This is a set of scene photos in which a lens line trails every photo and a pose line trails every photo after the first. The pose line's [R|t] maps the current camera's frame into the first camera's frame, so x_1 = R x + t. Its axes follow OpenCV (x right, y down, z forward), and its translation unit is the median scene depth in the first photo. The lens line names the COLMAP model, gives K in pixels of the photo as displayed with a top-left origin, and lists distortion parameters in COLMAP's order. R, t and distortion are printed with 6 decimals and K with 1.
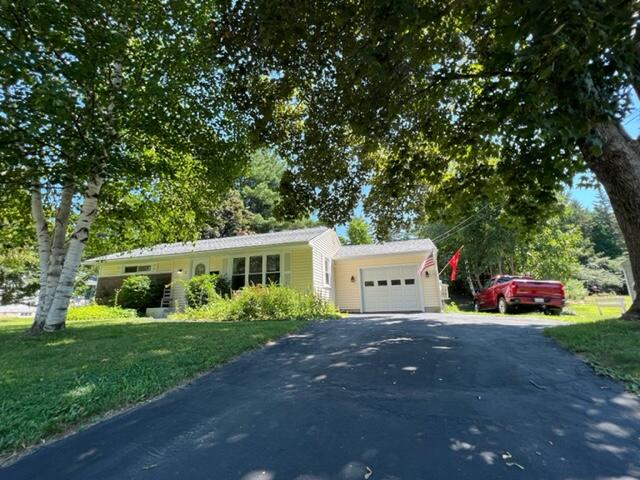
lens RADIAL K [[285.8, 0, 315.7], [0, 285.8, 239.7], [0, 0, 1]] dist [-0.002570, 0.000017]
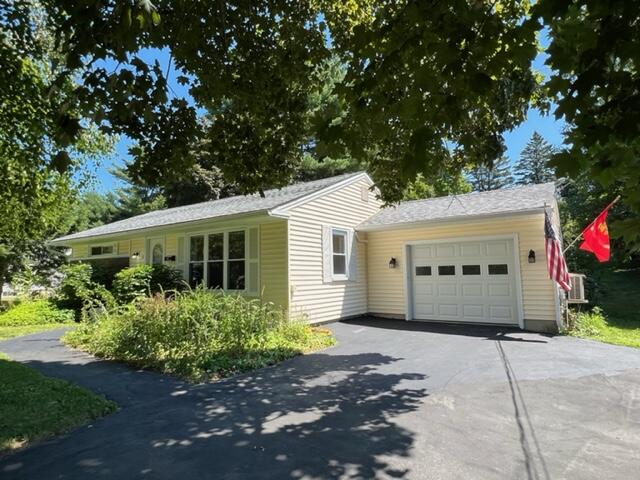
lens RADIAL K [[370.9, 0, 322.6], [0, 370.9, 239.1], [0, 0, 1]] dist [-0.010171, 0.001058]
pose [[0.947736, -0.017850, -0.318556, 0.269290], [0.066092, 0.987760, 0.141284, -0.029763], [0.312135, -0.154954, 0.937316, 0.297922]]
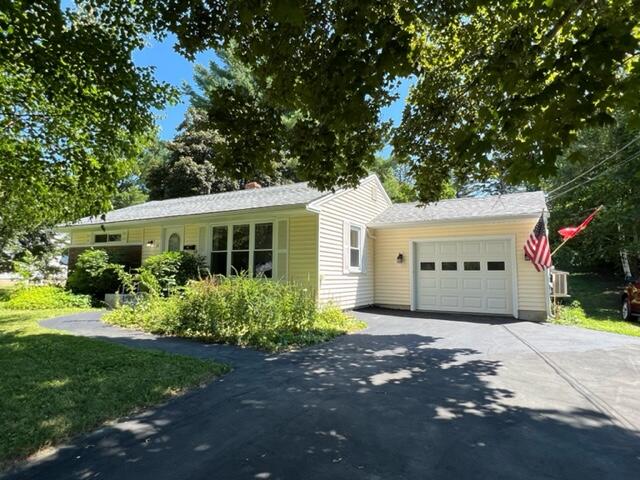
lens RADIAL K [[370.9, 0, 318.5], [0, 370.9, 236.5], [0, 0, 1]] dist [-0.010171, 0.001058]
pose [[0.973868, 0.014033, -0.226682, 0.159277], [0.017836, 0.990281, 0.137933, -0.030815], [0.226415, -0.138371, 0.964152, 0.199635]]
